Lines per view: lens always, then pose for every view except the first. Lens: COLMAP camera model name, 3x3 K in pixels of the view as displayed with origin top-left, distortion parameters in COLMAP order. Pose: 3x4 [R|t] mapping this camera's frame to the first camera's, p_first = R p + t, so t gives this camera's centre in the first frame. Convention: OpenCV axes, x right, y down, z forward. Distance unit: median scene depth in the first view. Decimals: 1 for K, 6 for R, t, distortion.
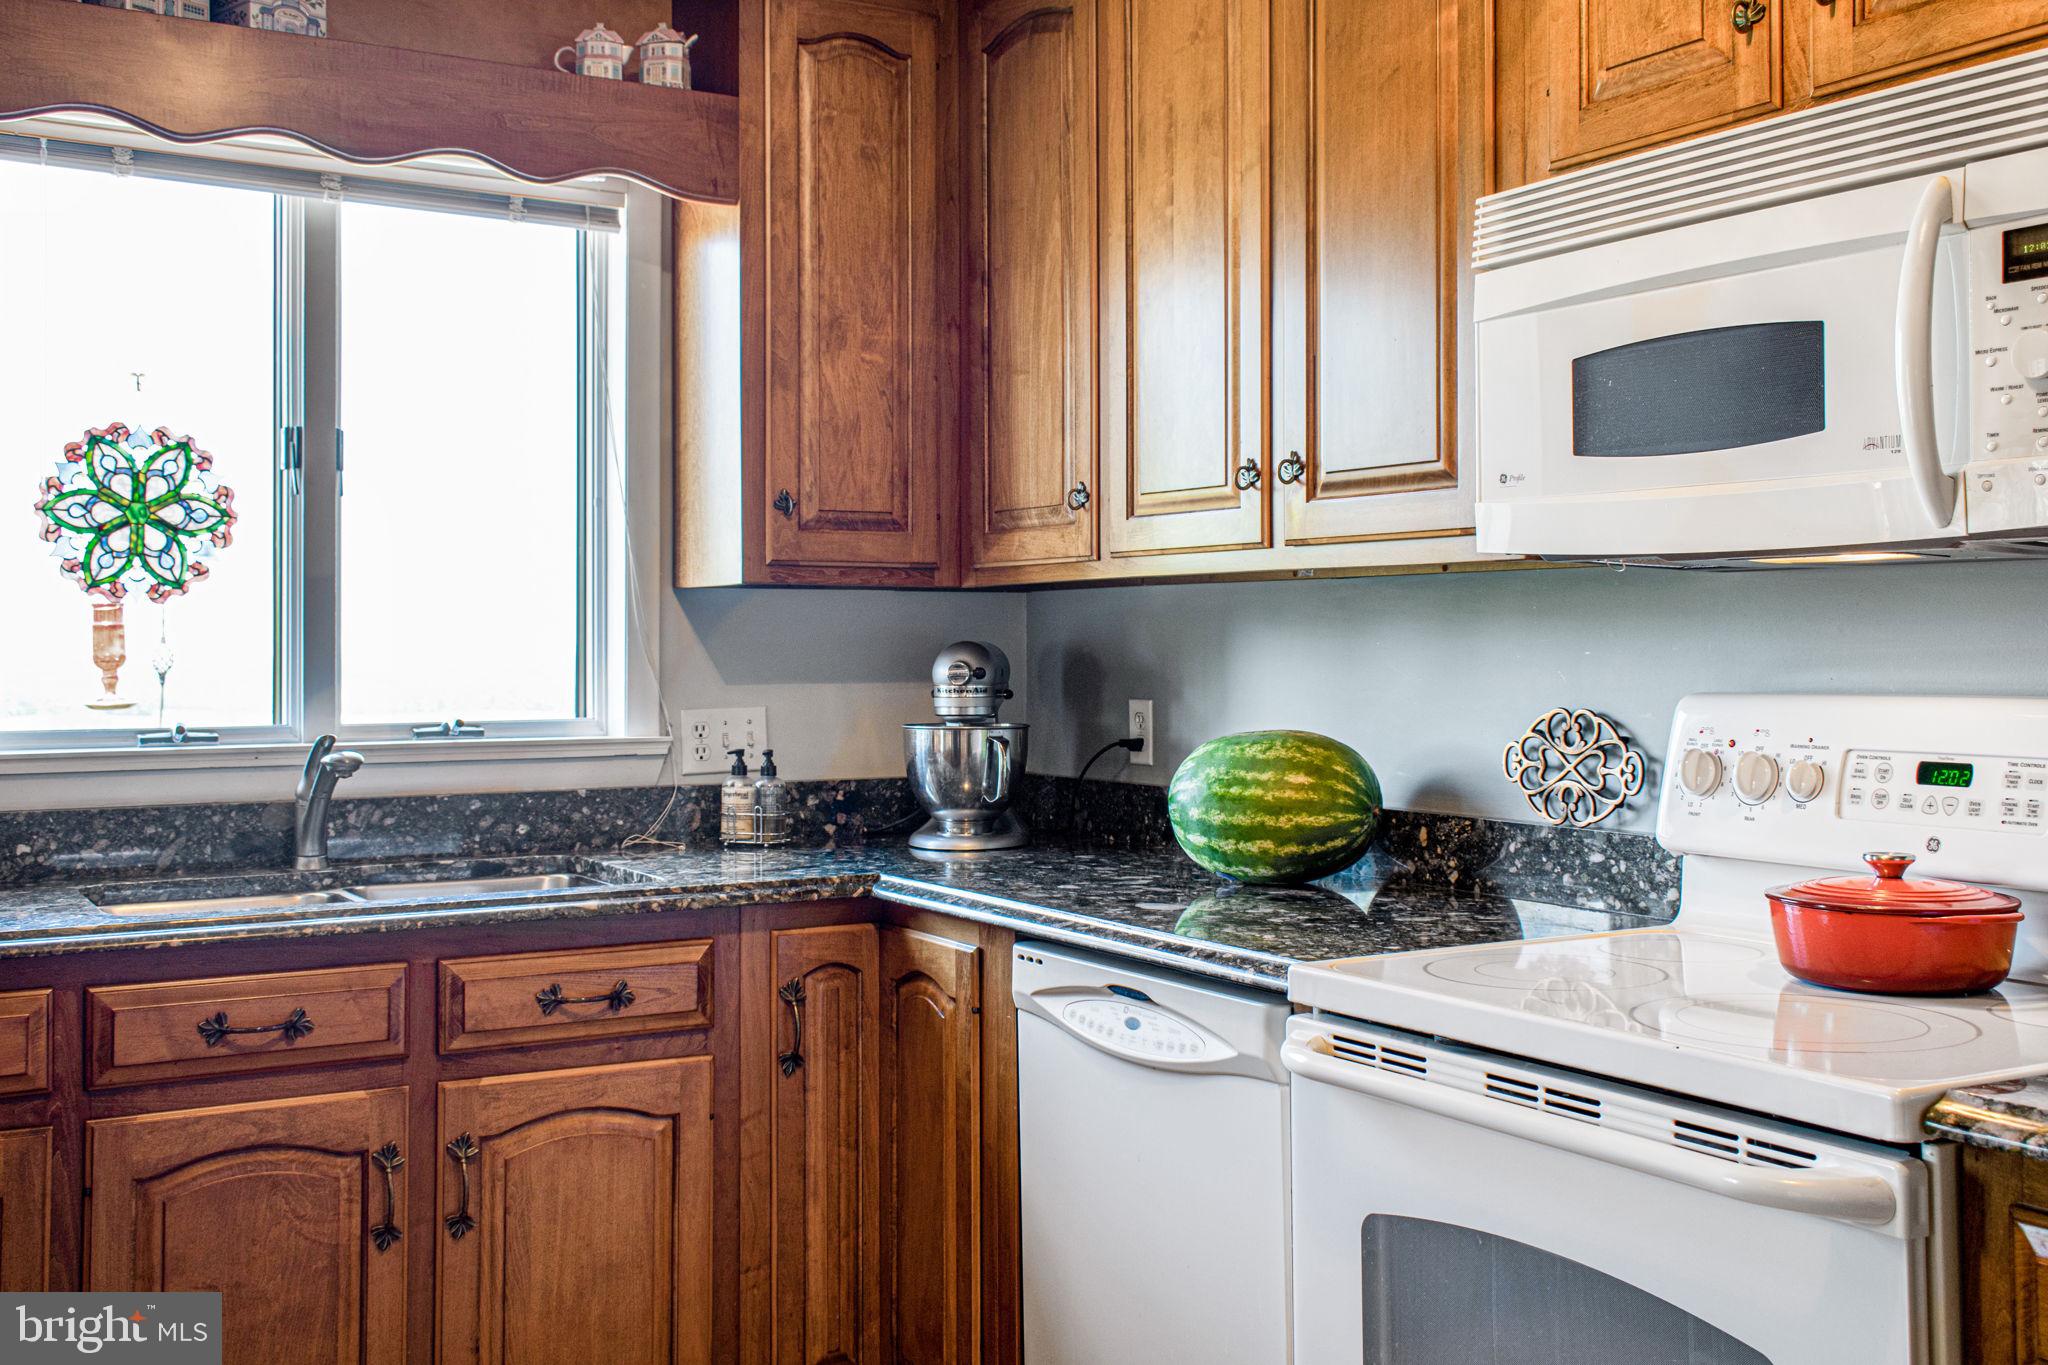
lens RADIAL K [[2097.7, 0, 1018.3], [0, 2097.7, 645.8], [0, 0, 1]] dist [0.020431, 0.021438]
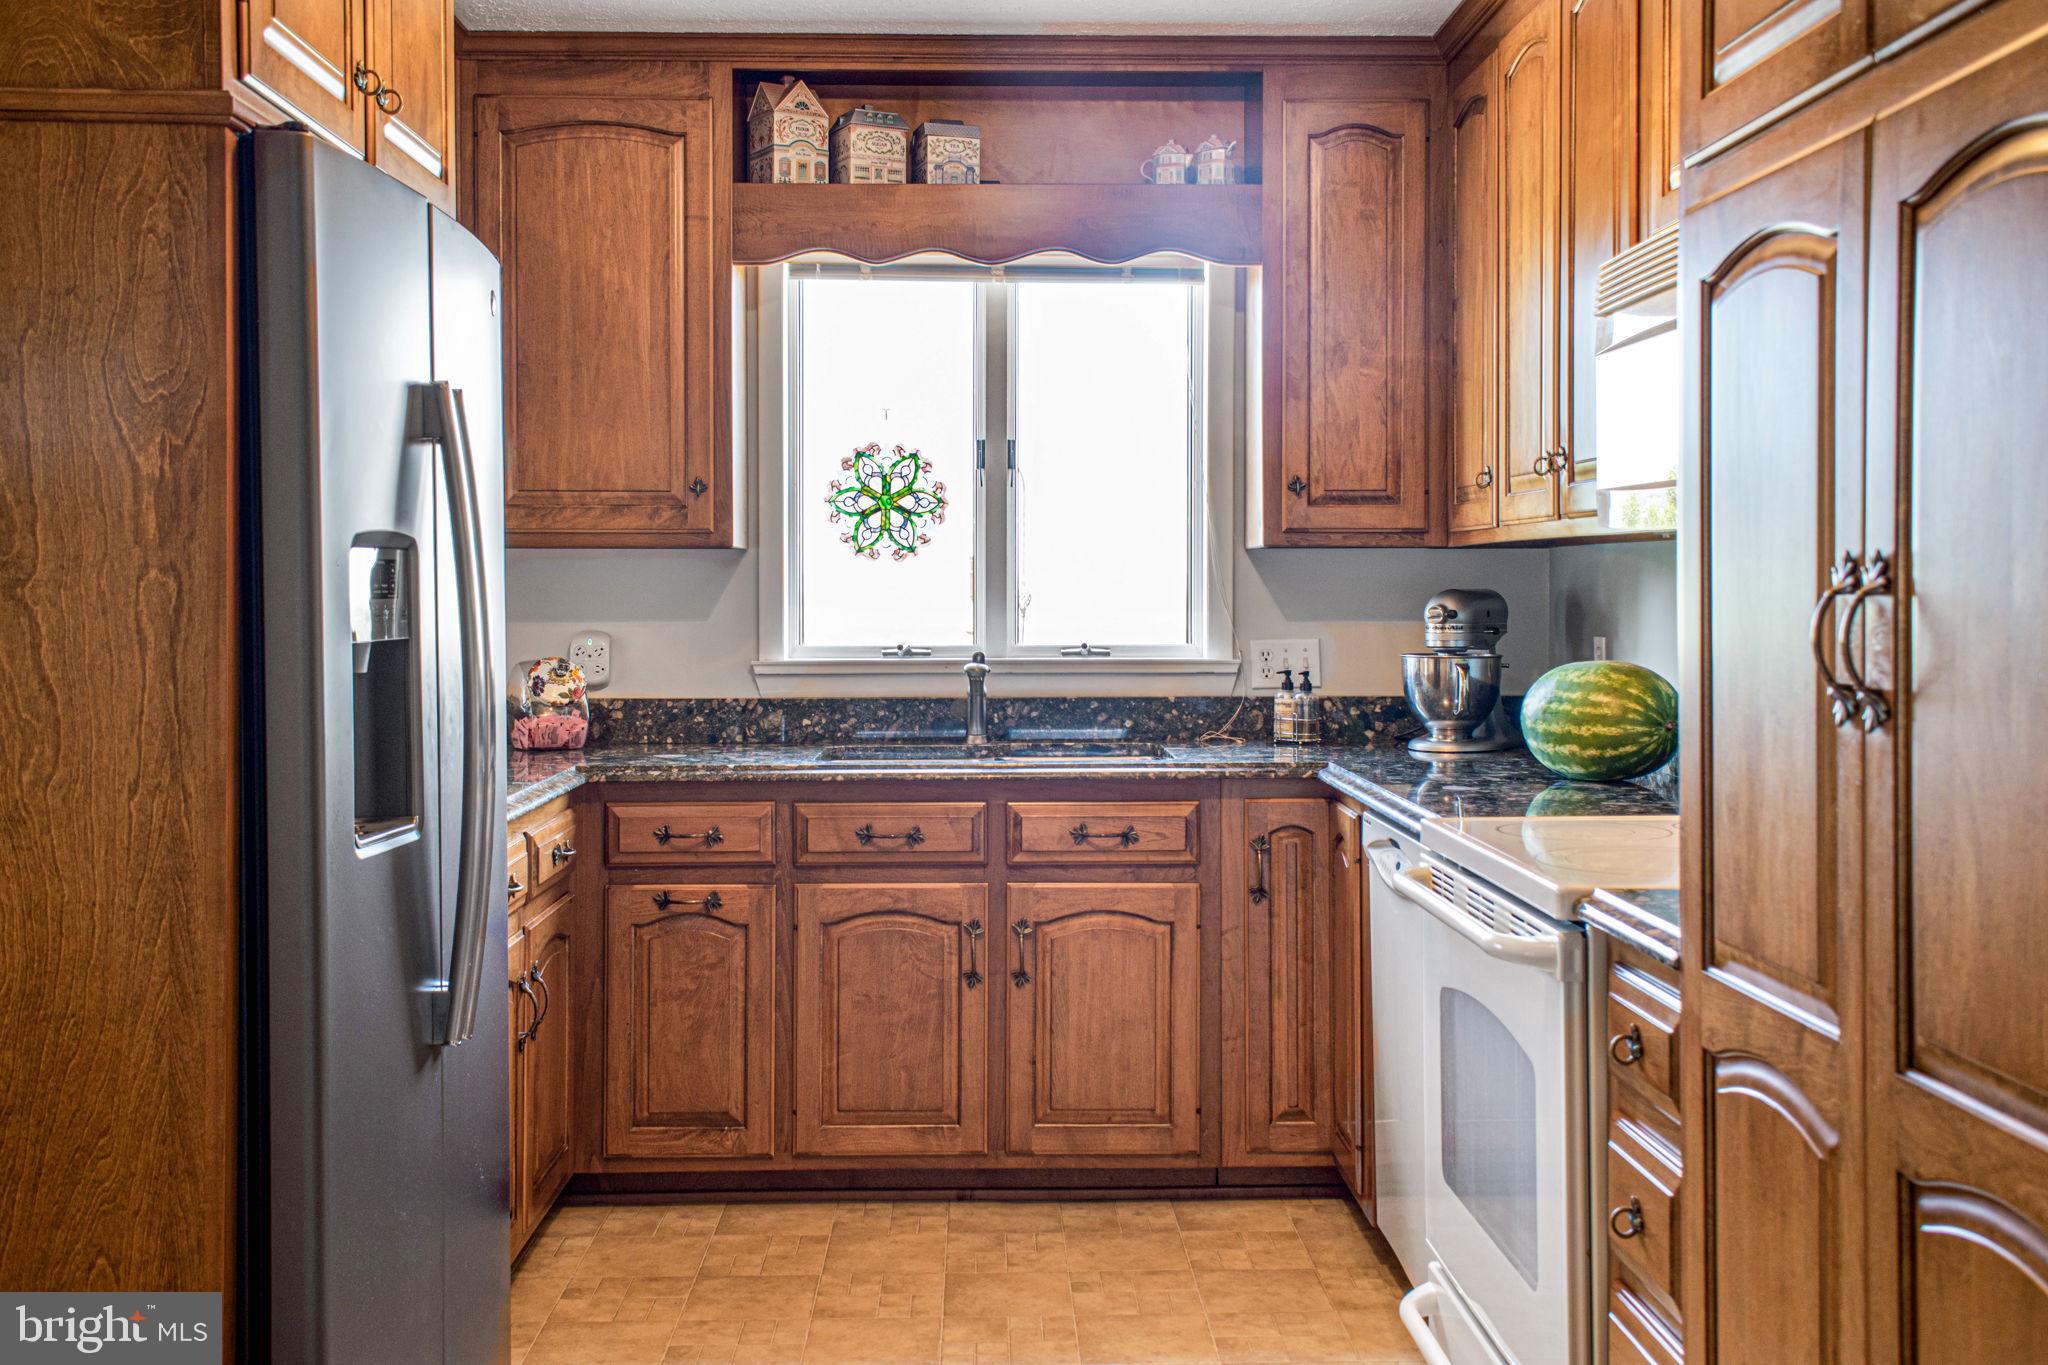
lens RADIAL K [[2097.7, 0, 1018.3], [0, 2097.7, 645.8], [0, 0, 1]] dist [0.020431, 0.021438]
pose [[0.876815, 0.015543, -0.480577, 0.393687], [-0.001015, 0.999535, 0.030477, -0.006954], [0.480827, -0.026235, 0.876423, -0.269783]]
